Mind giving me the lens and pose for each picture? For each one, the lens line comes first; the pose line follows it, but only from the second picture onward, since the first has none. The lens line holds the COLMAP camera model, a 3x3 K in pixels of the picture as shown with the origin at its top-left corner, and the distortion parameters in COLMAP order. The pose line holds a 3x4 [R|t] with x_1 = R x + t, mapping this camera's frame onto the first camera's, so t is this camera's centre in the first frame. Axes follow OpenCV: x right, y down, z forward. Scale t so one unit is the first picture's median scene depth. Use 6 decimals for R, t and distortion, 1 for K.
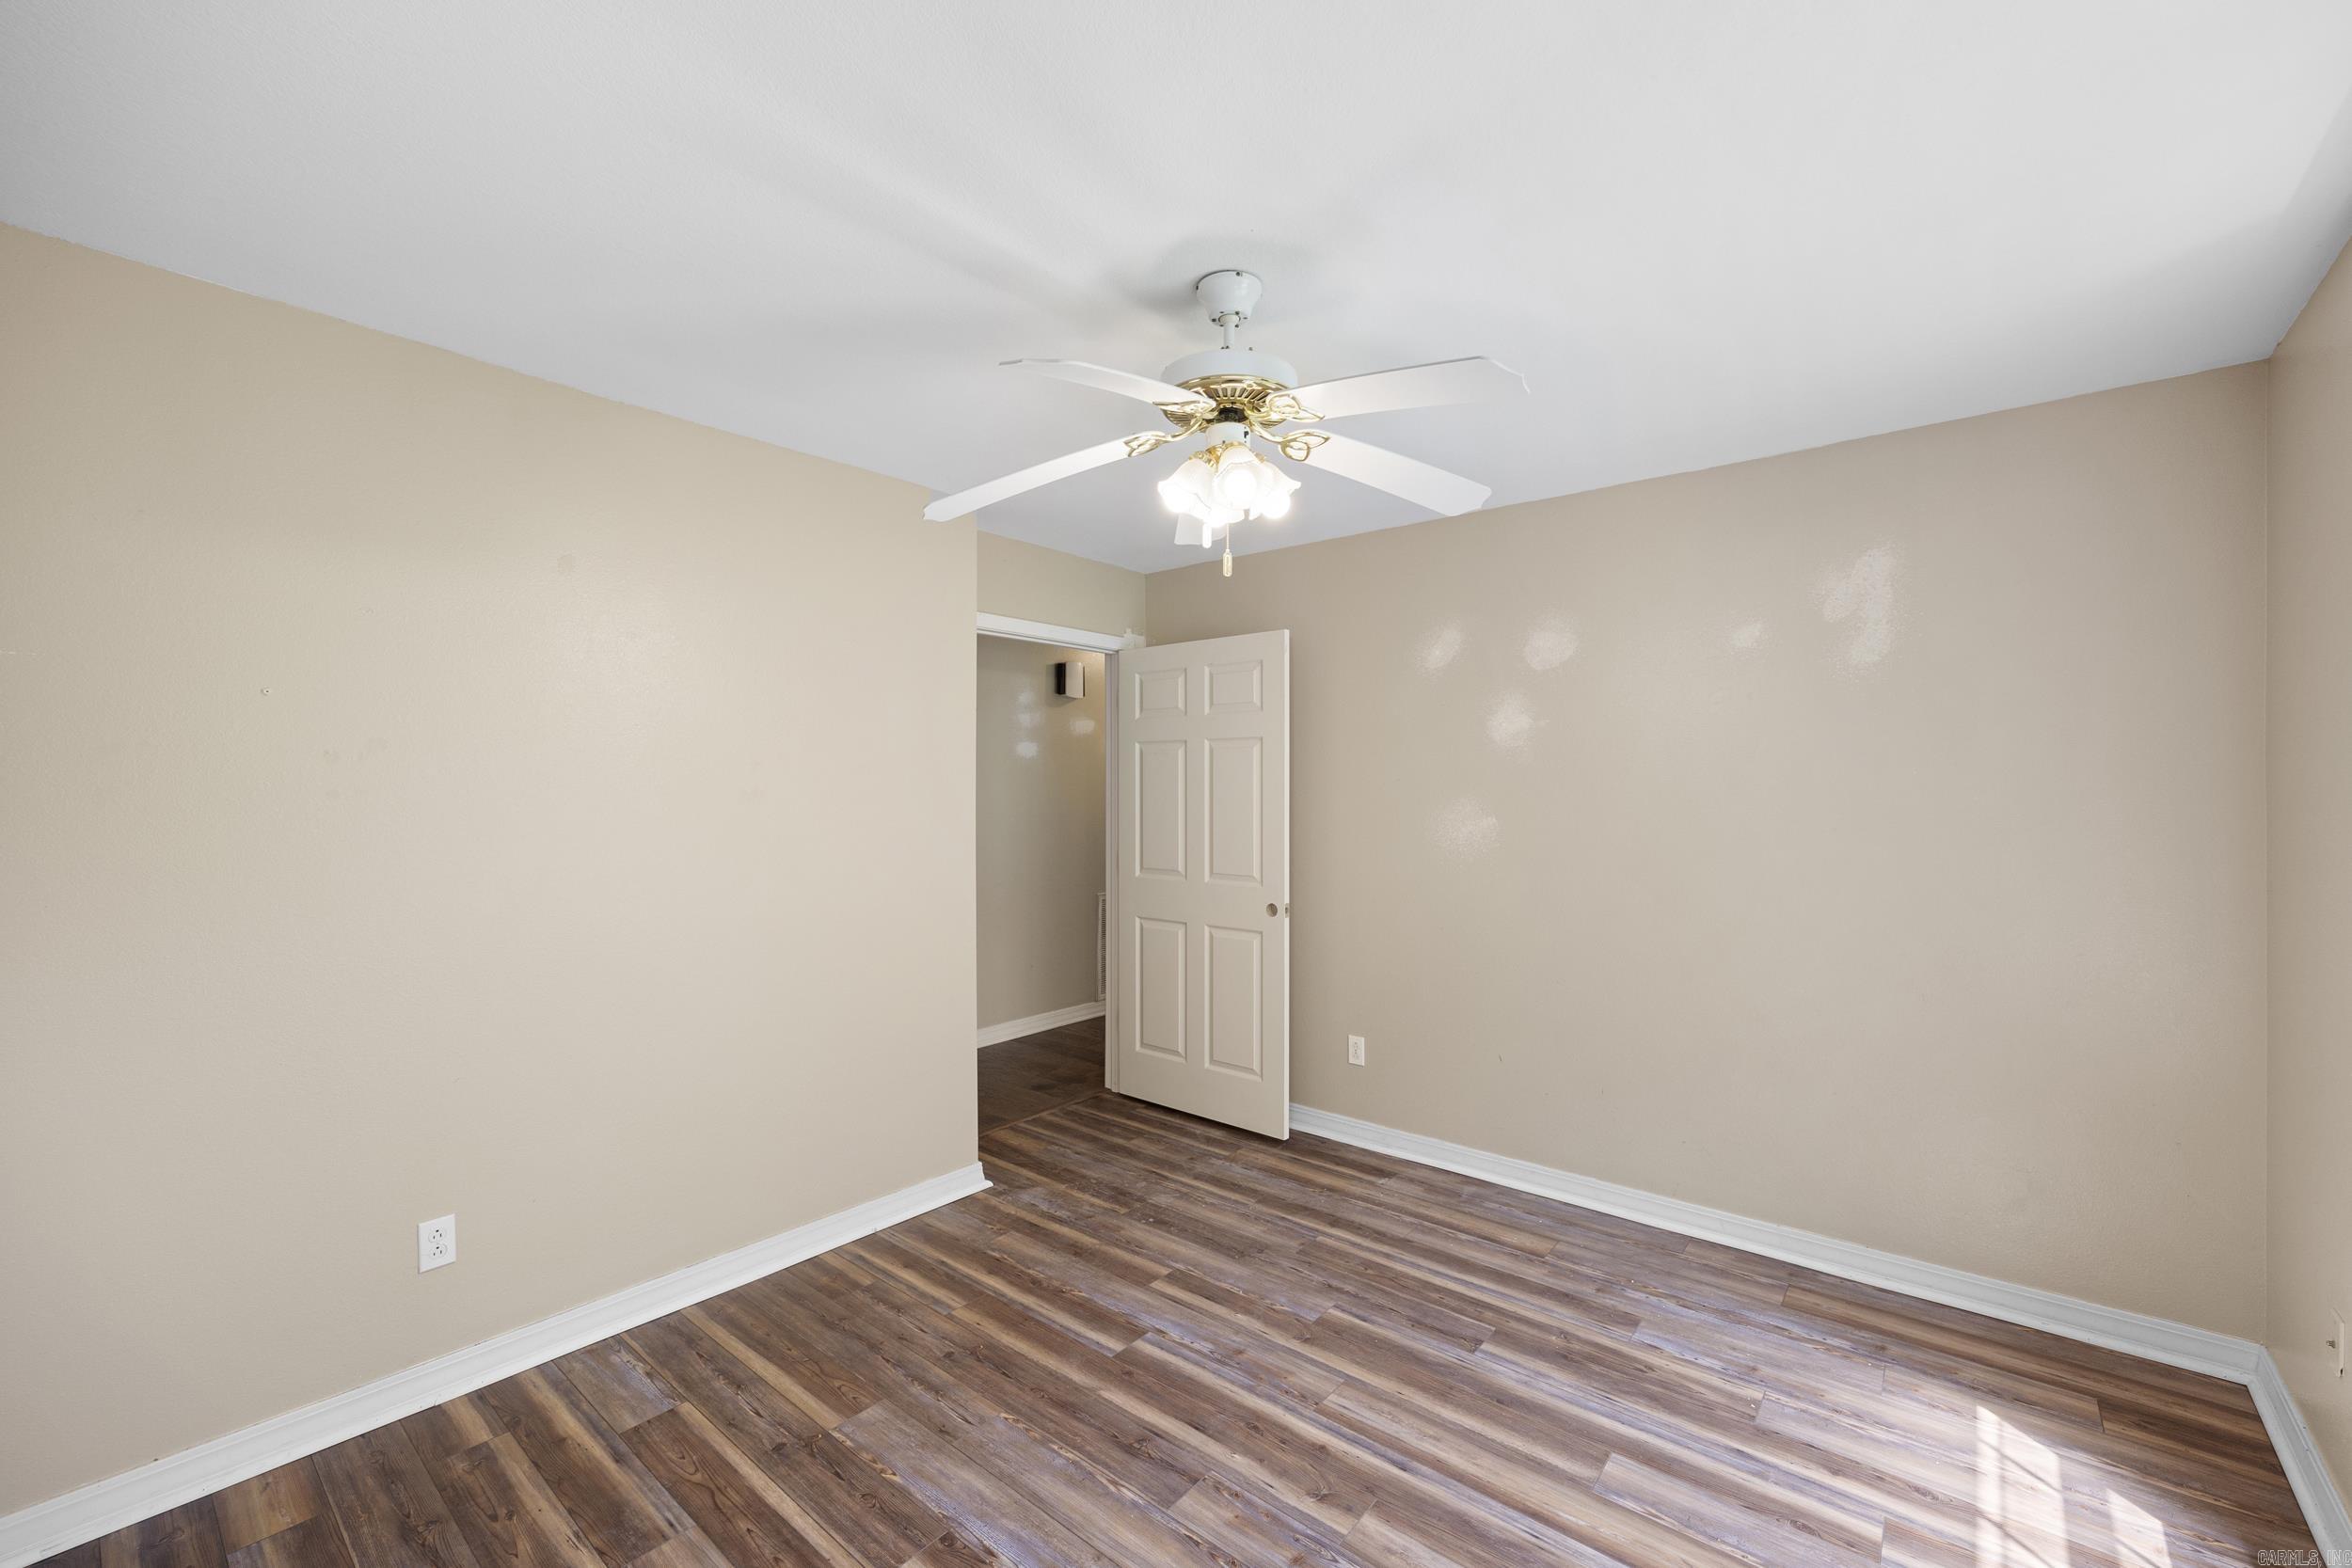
lens RADIAL K [[946.1, 0, 1179.3], [0, 946.1, 767.2], [0, 0, 1]] dist [0.002799, -0.000635]
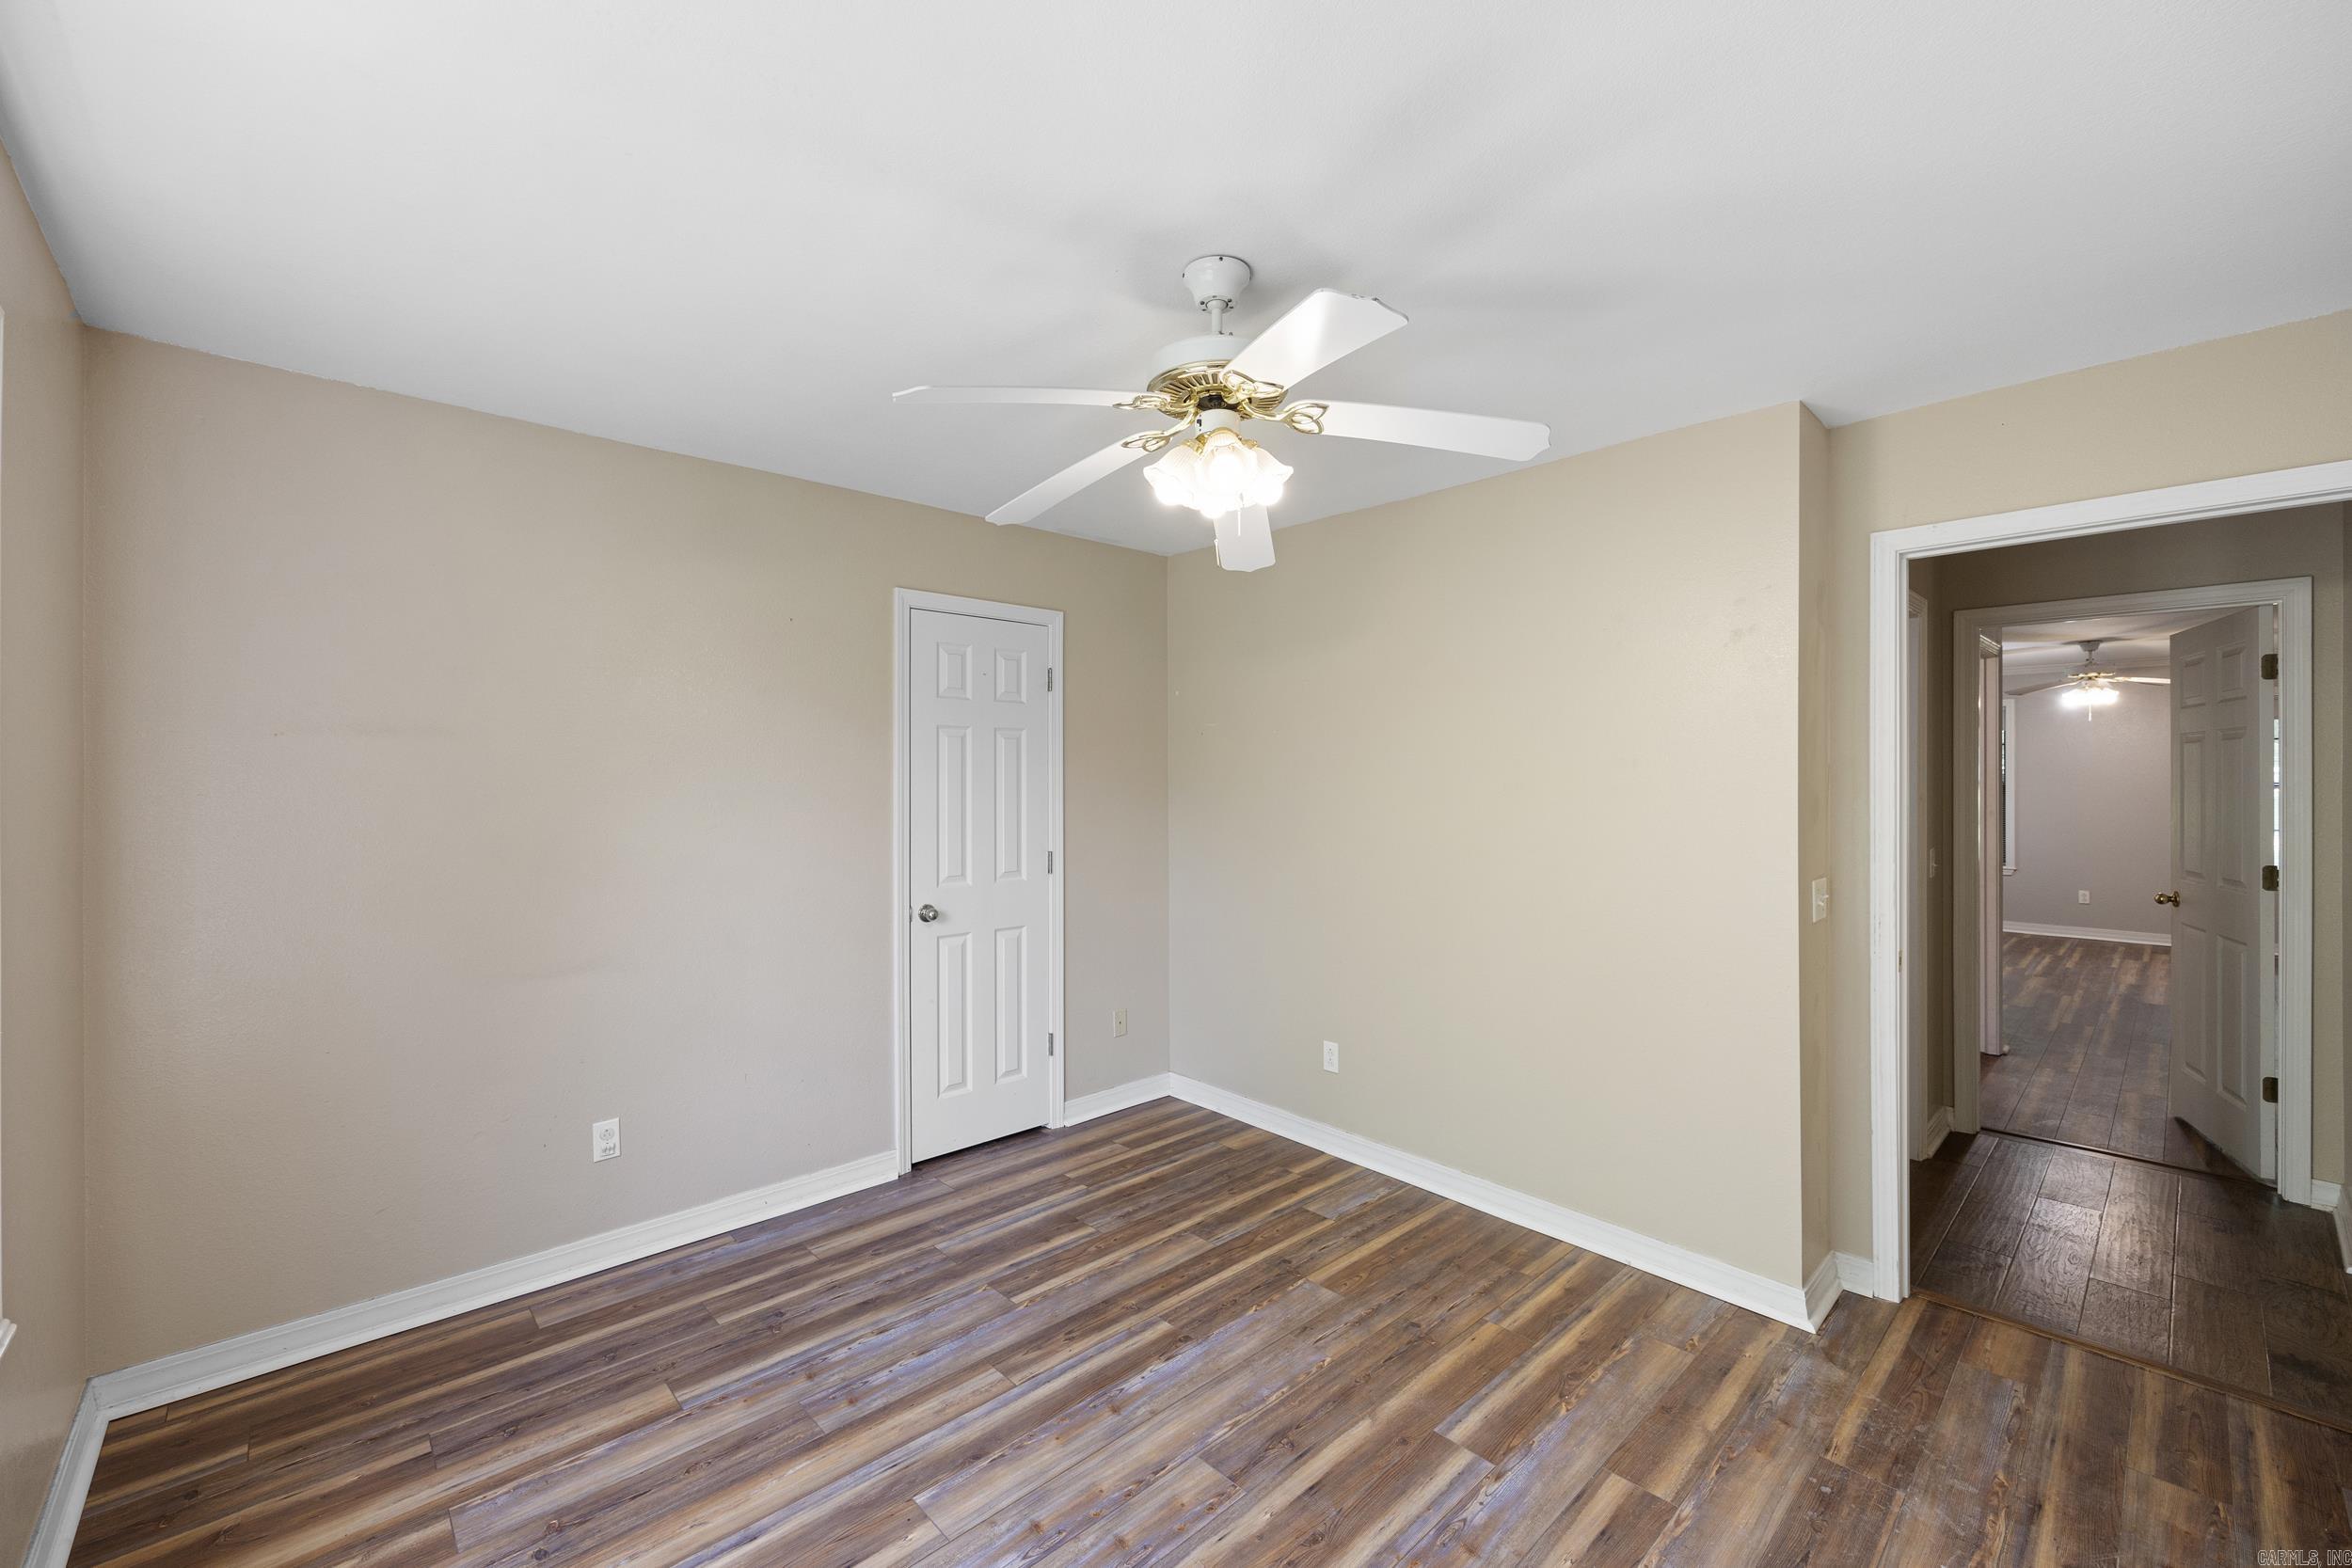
lens RADIAL K [[946.1, 0, 1172.3], [0, 946.1, 793.9], [0, 0, 1]] dist [0.002799, -0.000635]
pose [[-0.126085, 0.012472, -0.991941, 0.877718], [0.023547, 0.999677, 0.009577, 0.022814], [0.991740, -0.022149, -0.126338, 0.947758]]
